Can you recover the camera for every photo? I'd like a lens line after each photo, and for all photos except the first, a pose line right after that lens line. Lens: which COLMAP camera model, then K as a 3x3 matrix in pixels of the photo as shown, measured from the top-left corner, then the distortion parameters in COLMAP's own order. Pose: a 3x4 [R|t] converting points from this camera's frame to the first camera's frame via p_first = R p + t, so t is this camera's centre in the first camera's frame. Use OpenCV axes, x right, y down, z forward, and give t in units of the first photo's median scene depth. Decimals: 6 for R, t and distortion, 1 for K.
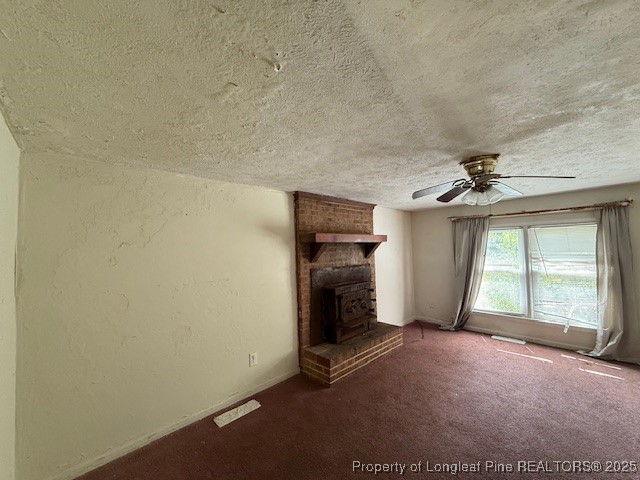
lens RADIAL K [[257.5, 0, 320.0], [0, 257.5, 240.0], [0, 0, 1]] dist [-0.001091, -0.000480]
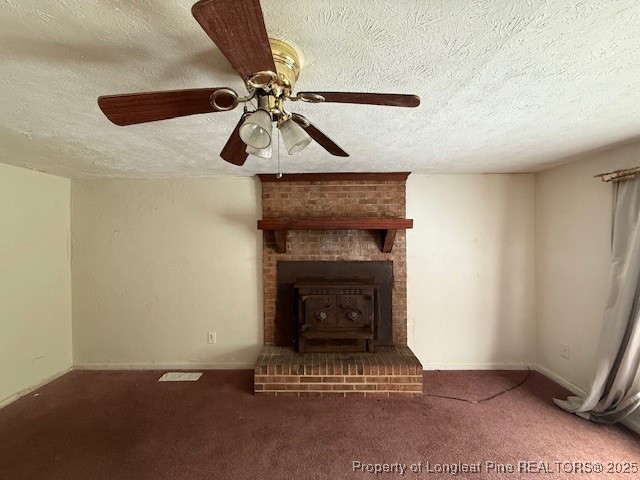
lens RADIAL K [[257.5, 0, 320.0], [0, 257.5, 240.0], [0, 0, 1]] dist [-0.001091, -0.000480]
pose [[0.709071, 0.029652, -0.704513, 0.659642], [0.009177, 0.998643, 0.051268, -0.001328], [0.705077, -0.042818, 0.707836, 0.457924]]
